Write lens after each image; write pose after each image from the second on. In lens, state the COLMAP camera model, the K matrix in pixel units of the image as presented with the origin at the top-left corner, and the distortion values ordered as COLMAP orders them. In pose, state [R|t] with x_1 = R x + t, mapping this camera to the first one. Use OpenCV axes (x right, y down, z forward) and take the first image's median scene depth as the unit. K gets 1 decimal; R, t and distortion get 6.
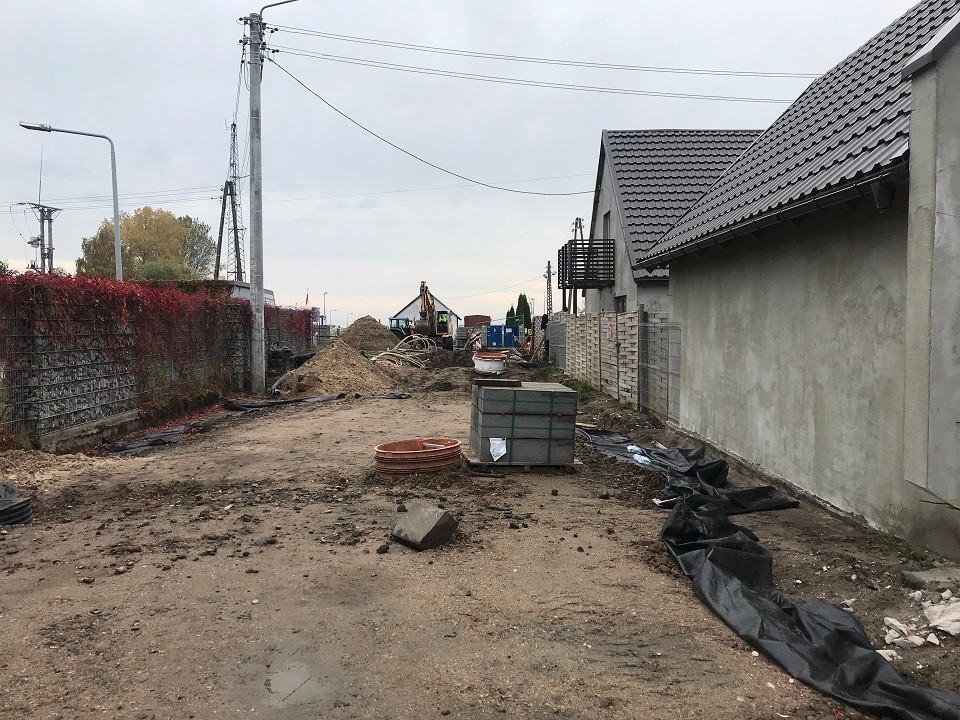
lens RADIAL K [[790.3, 0, 491.6], [0, 790.3, 357.9], [0, 0, 1]] dist [0.067633, -0.083974]
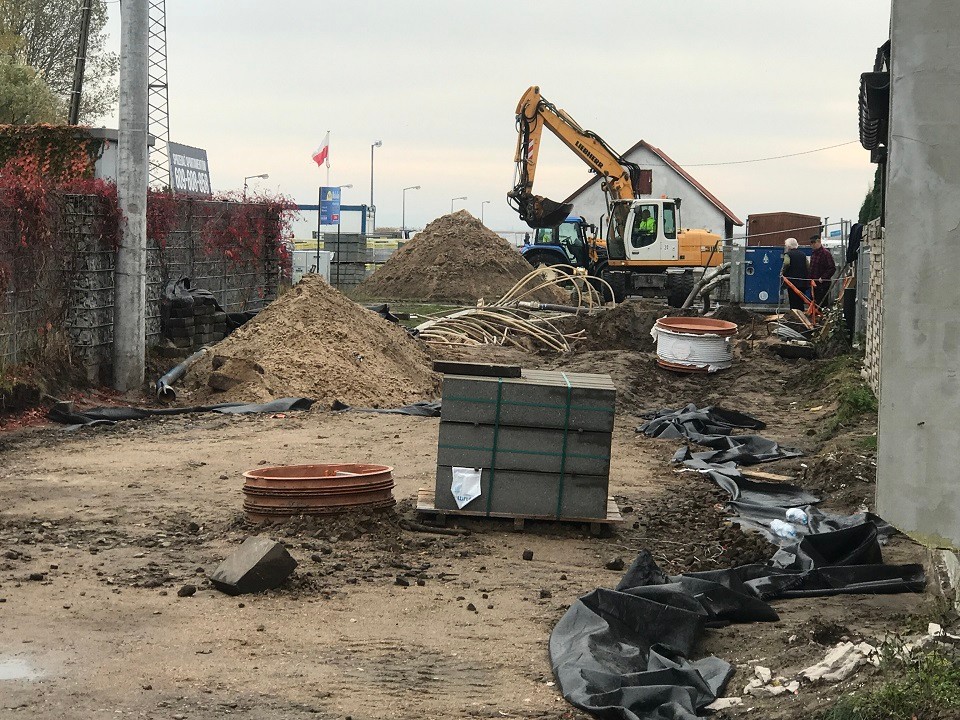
lens RADIAL K [[2359.7, 0, 480.0], [0, 2359.7, 360.0], [0, 0, 1]] dist [-0.472893, 7.440154]
pose [[0.984588, 0.031543, -0.172024, 0.168246], [-0.029417, 0.999456, 0.014896, 0.000681], [0.172400, -0.009606, 0.984980, -0.352452]]
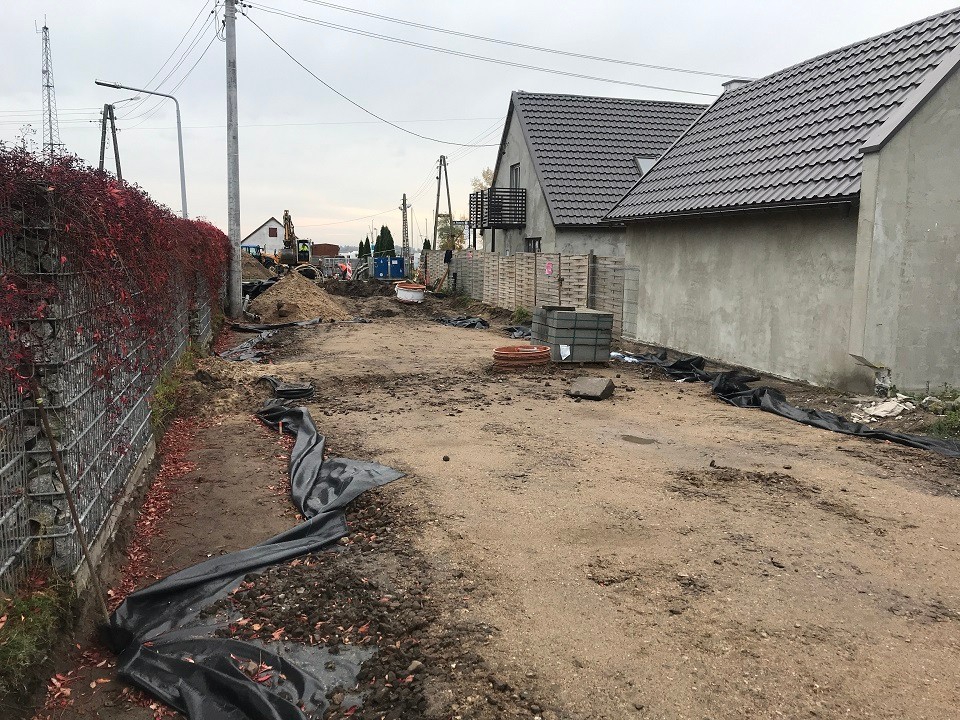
lens RADIAL K [[790.3, 0, 491.6], [0, 790.3, 357.9], [0, 0, 1]] dist [0.067633, -0.083974]
pose [[0.972245, -0.013634, 0.233566, -0.270374], [-0.007331, 0.996035, 0.088660, -0.003412], [-0.233848, -0.087911, 0.968291, -0.241744]]
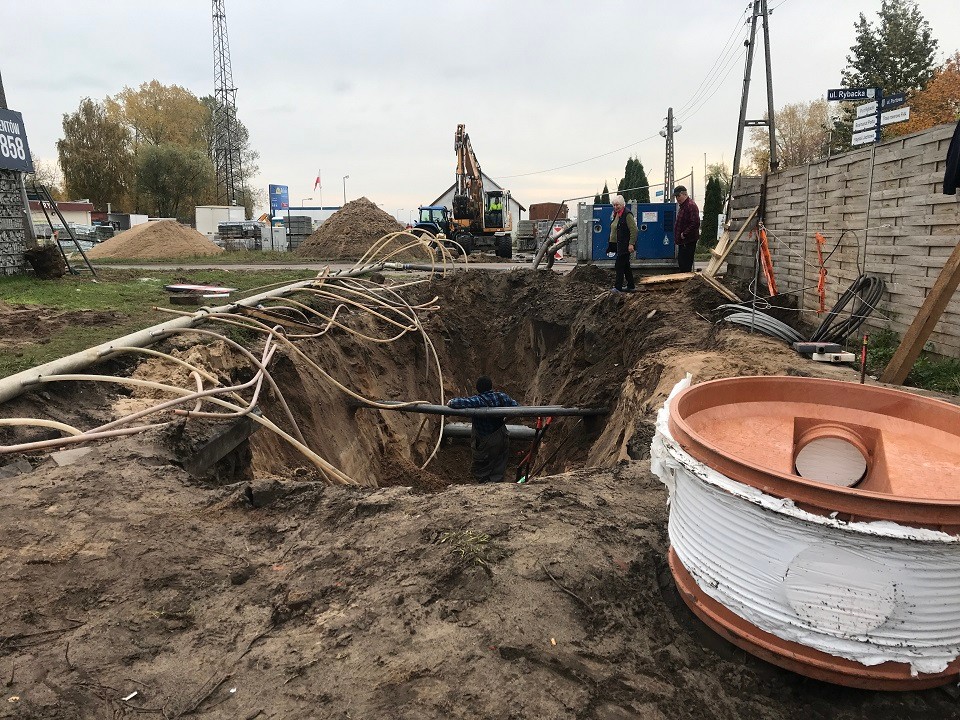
lens RADIAL K [[783.3, 0, 480.0], [0, 783.3, 360.0], [0, 0, 1]] dist [0.079515, -0.162179]
pose [[0.995565, 0.011074, -0.093420, -0.062648], [0.001228, 0.991432, 0.130619, -0.041528], [0.094066, -0.130155, 0.987021, 1.558892]]
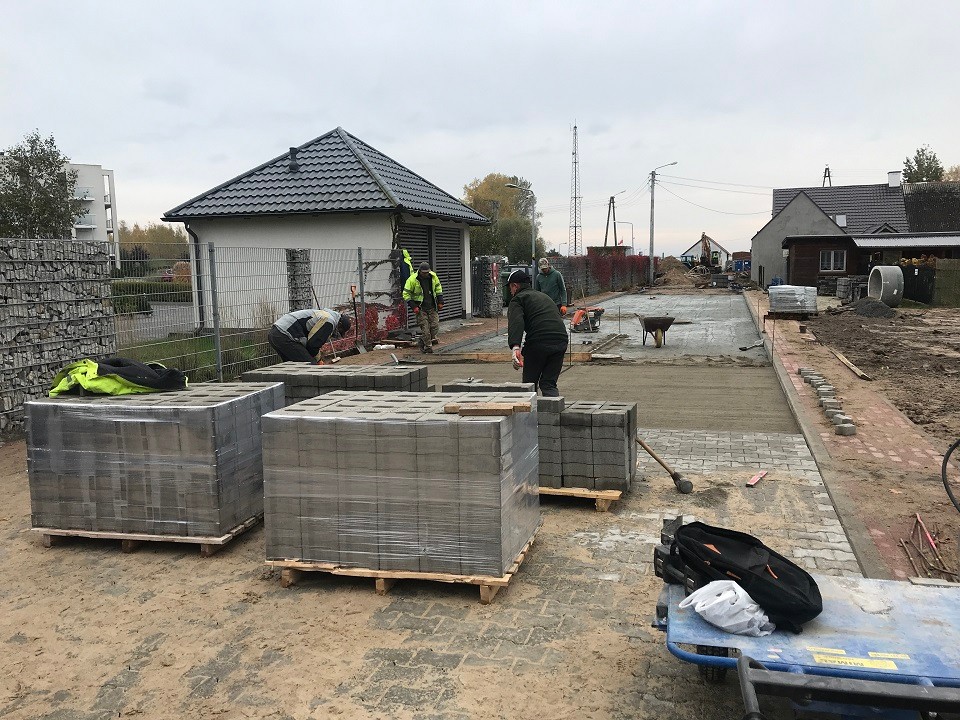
lens RADIAL K [[830.1, 0, 480.0], [0, 830.1, 360.0], [0, 0, 1]] dist [0.085021, -0.070033]
pose [[0.940747, 0.022987, -0.338329, 0.290457], [0.004583, 0.996747, 0.080466, 0.098813], [0.339078, -0.077249, 0.937581, -3.334798]]
